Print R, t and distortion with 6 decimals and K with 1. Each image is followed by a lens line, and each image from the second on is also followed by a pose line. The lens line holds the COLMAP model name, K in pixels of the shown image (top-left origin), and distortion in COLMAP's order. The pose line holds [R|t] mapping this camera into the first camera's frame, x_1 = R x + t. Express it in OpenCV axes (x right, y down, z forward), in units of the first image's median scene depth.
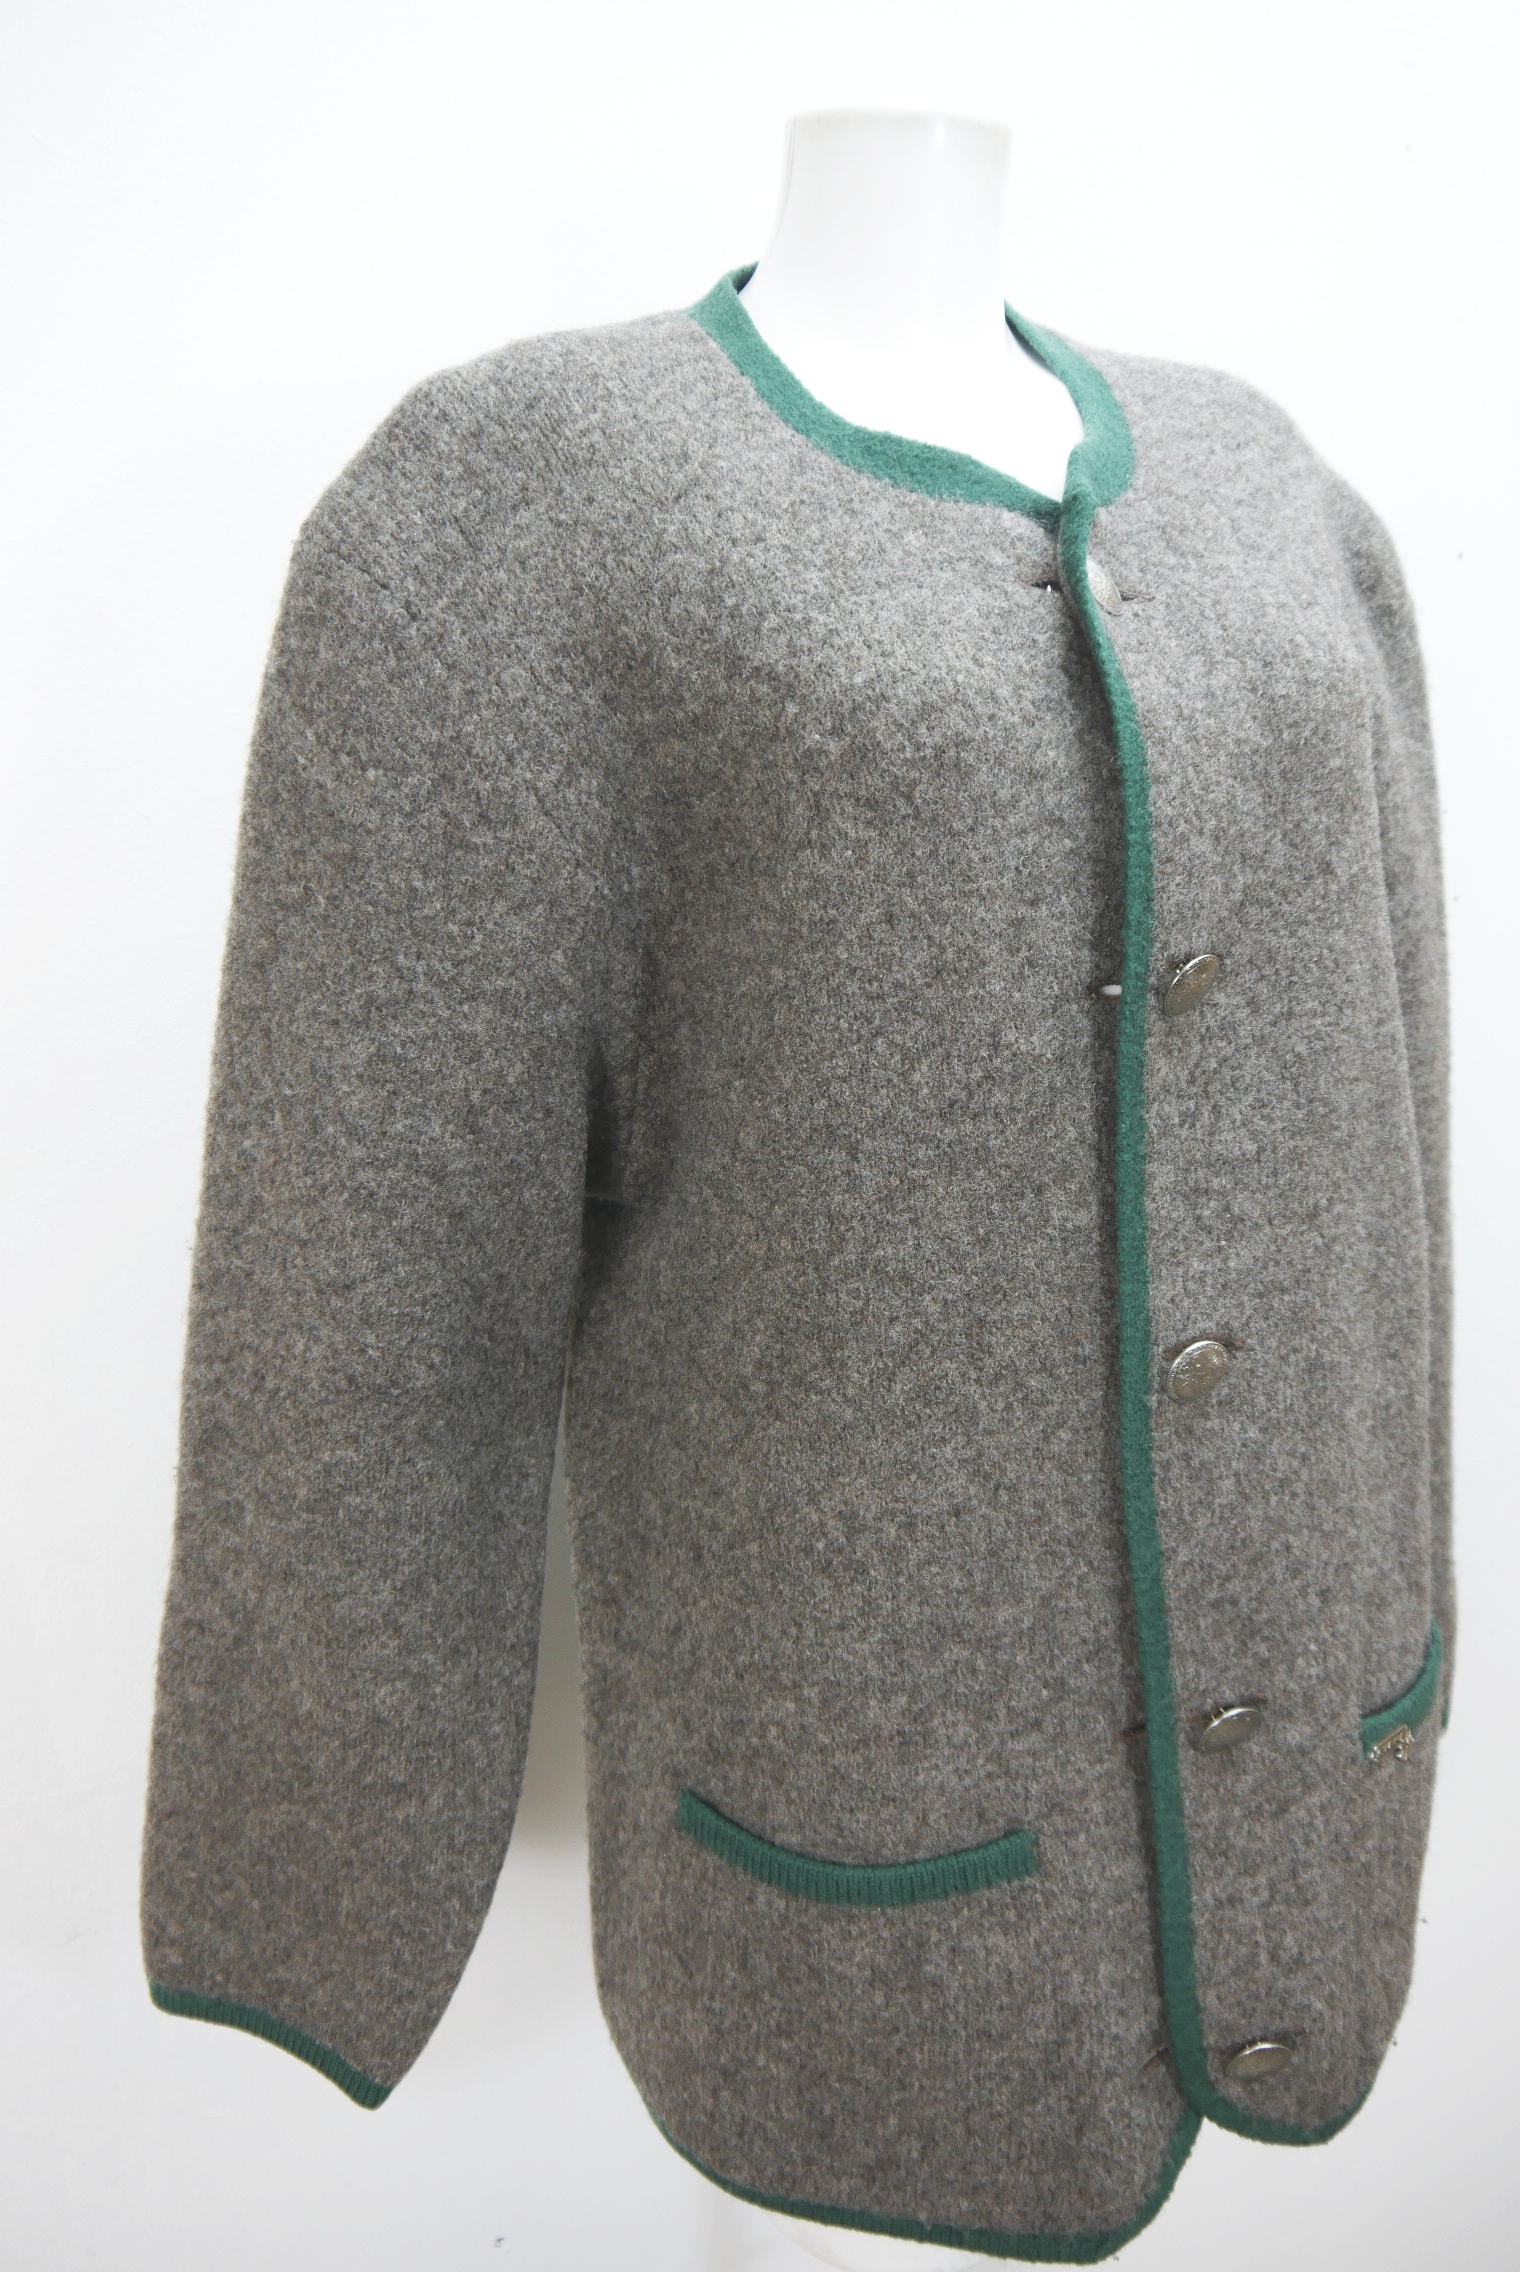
lens RADIAL K [[1876.4, 0, 760.0], [0, 1876.4, 1136.0], [0, 0, 1]] dist [-0.072989, 0.072935]
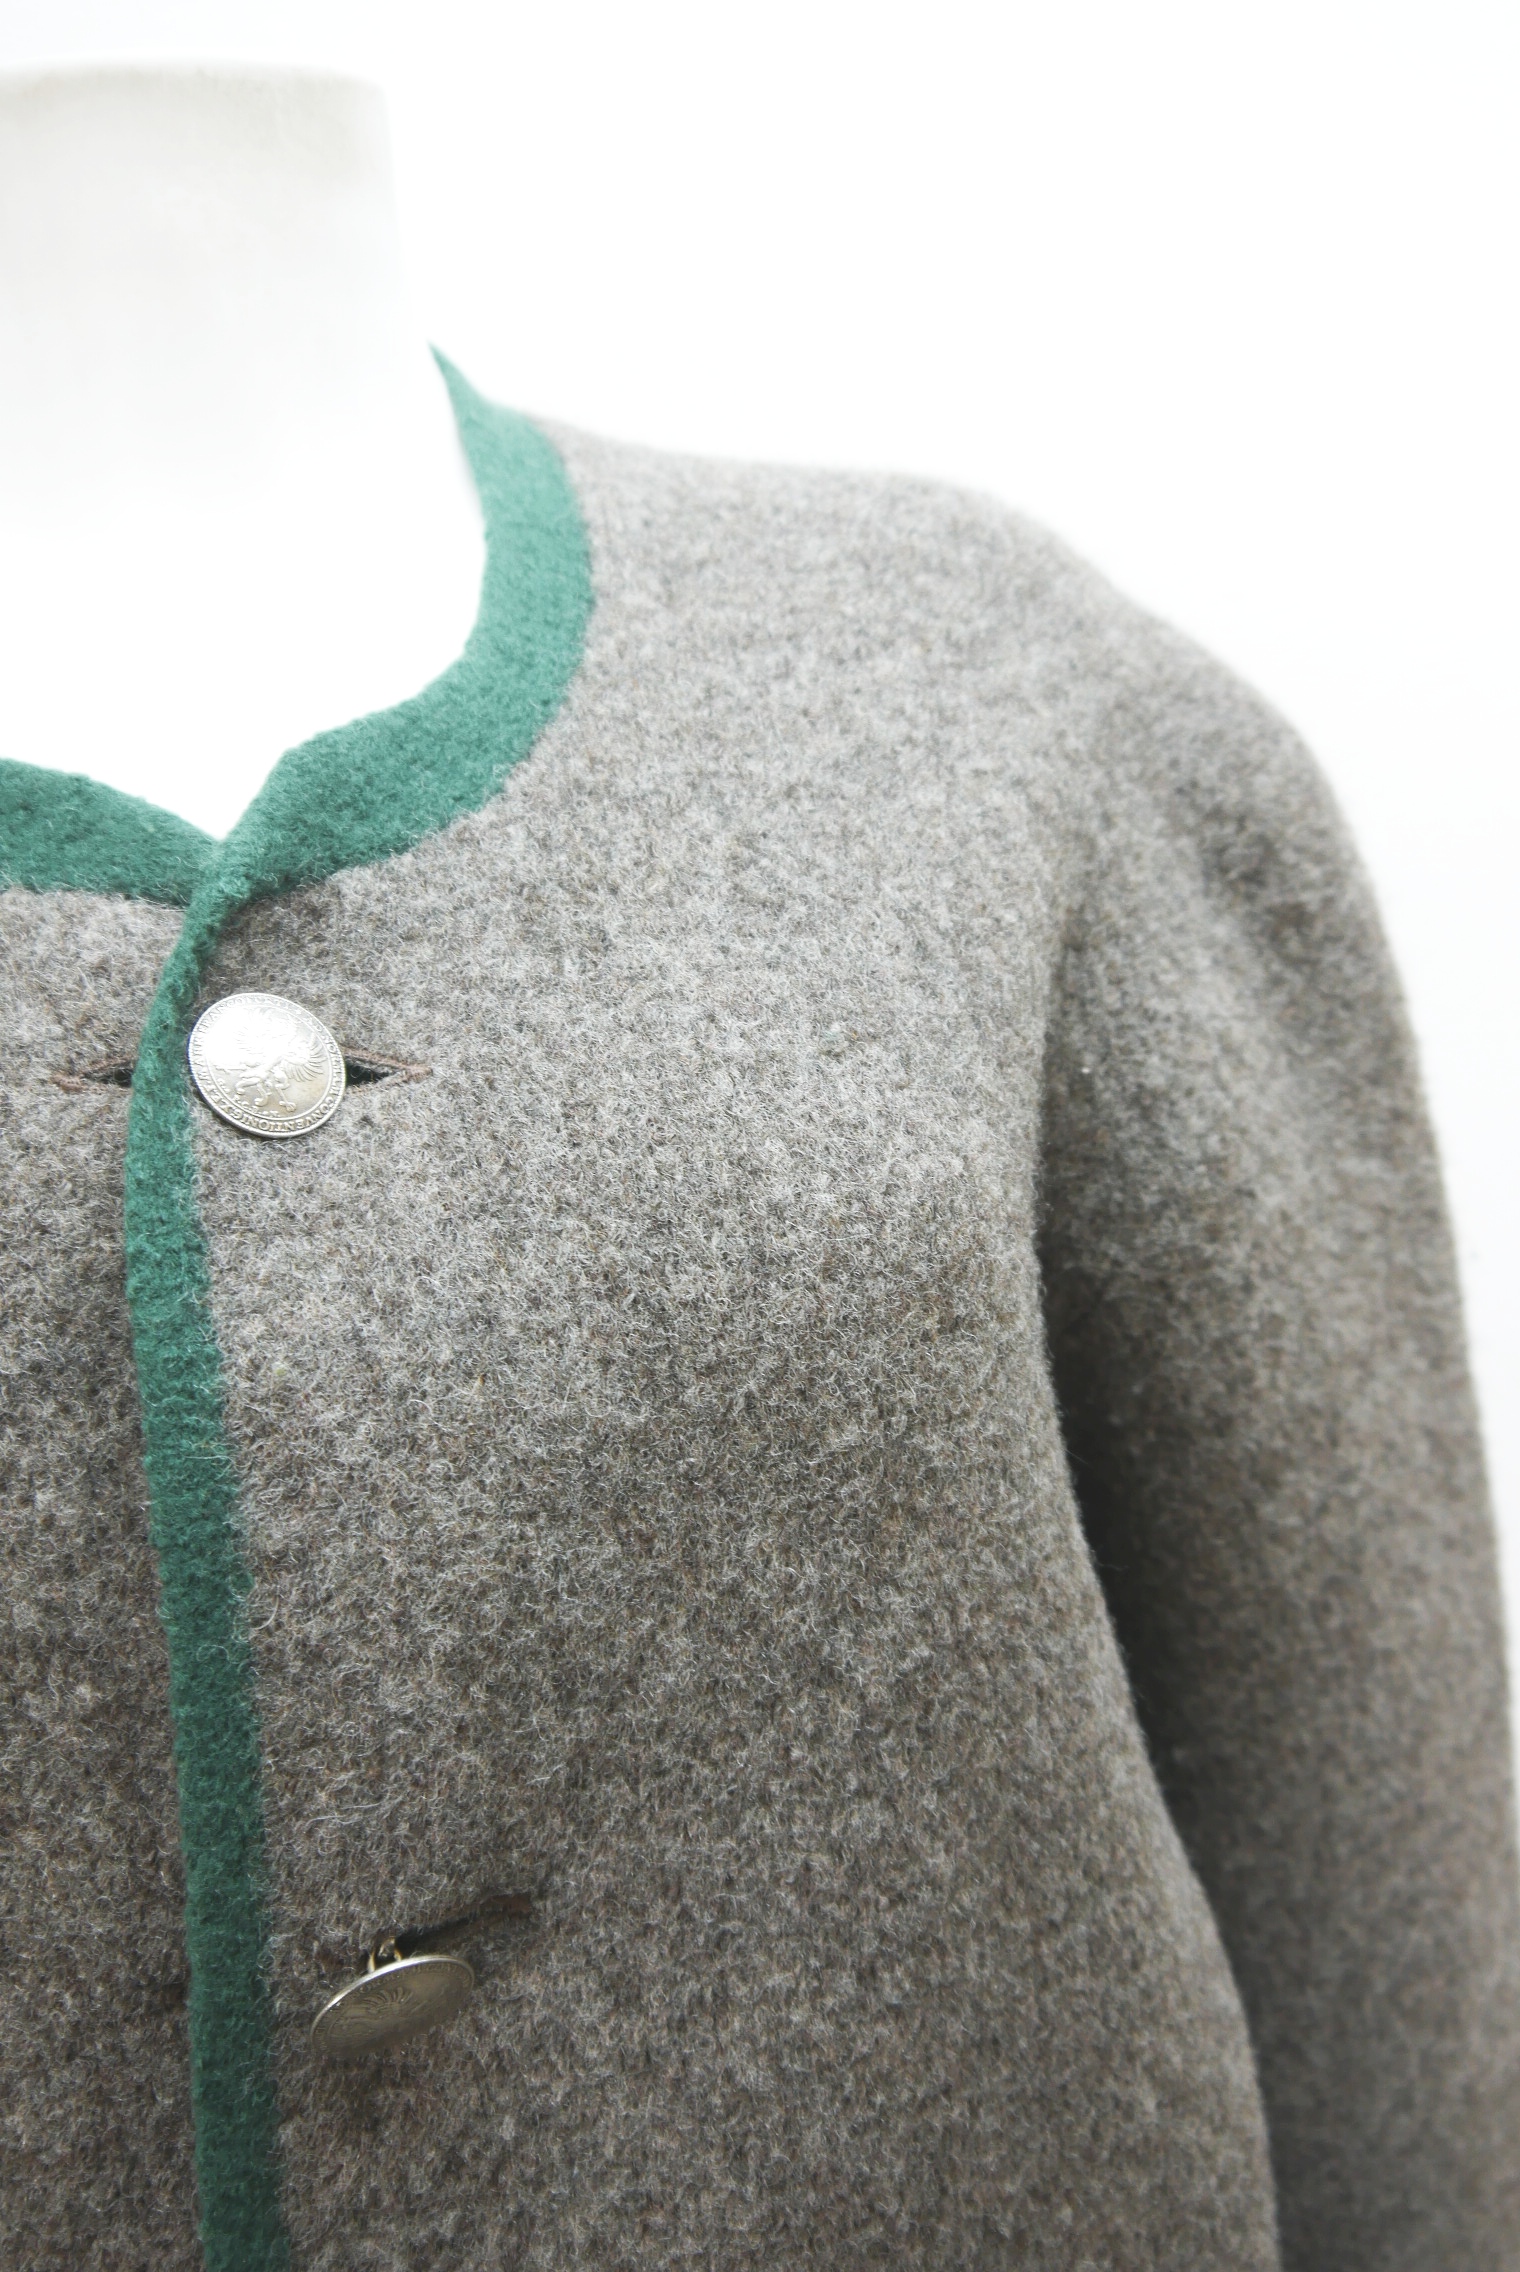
lens RADIAL K [[1876.4, 0, 760.0], [0, 1876.4, 1136.0], [0, 0, 1]] dist [-0.072989, 0.072935]
pose [[0.966175, 0.009407, -0.257715, 0.408868], [-0.008891, 0.999955, 0.003165, -0.276550], [0.257733, -0.000767, 0.966216, 0.579637]]
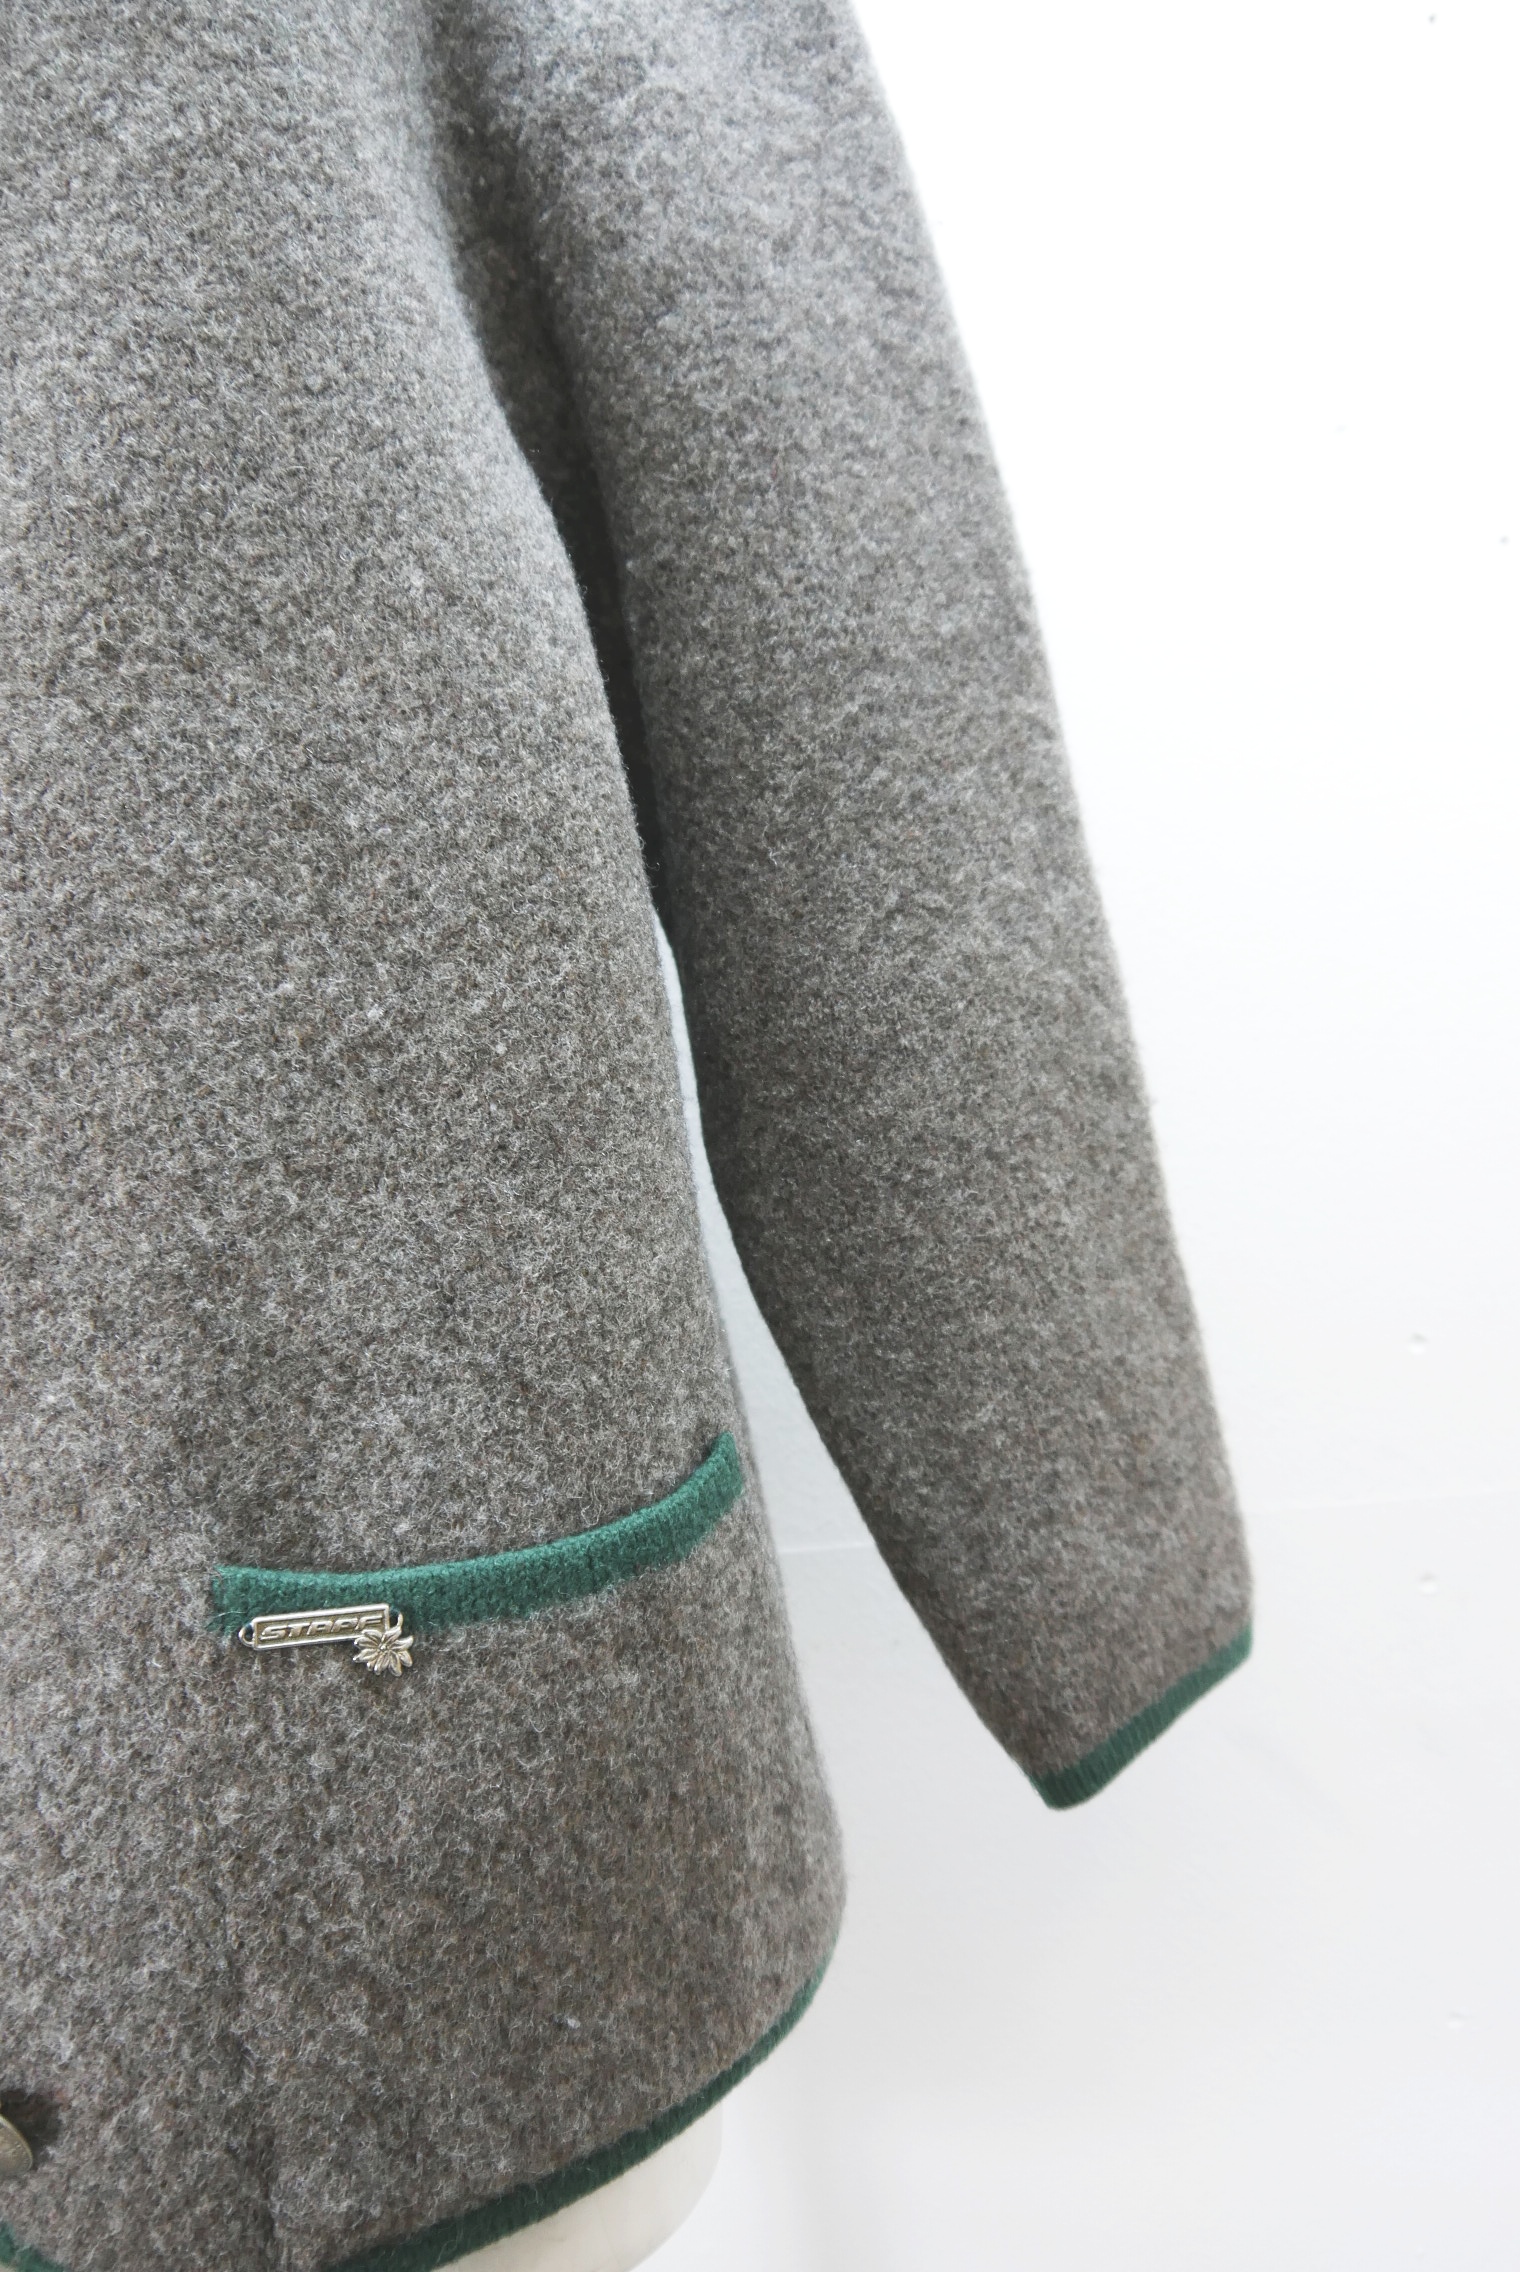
lens RADIAL K [[1876.4, 0, 760.0], [0, 1876.4, 1136.0], [0, 0, 1]] dist [-0.072989, 0.072935]
pose [[0.870570, -0.037462, -0.490616, 0.806001], [-0.021158, 0.993325, -0.113391, 0.263883], [0.491589, 0.109096, 0.863967, 0.619607]]
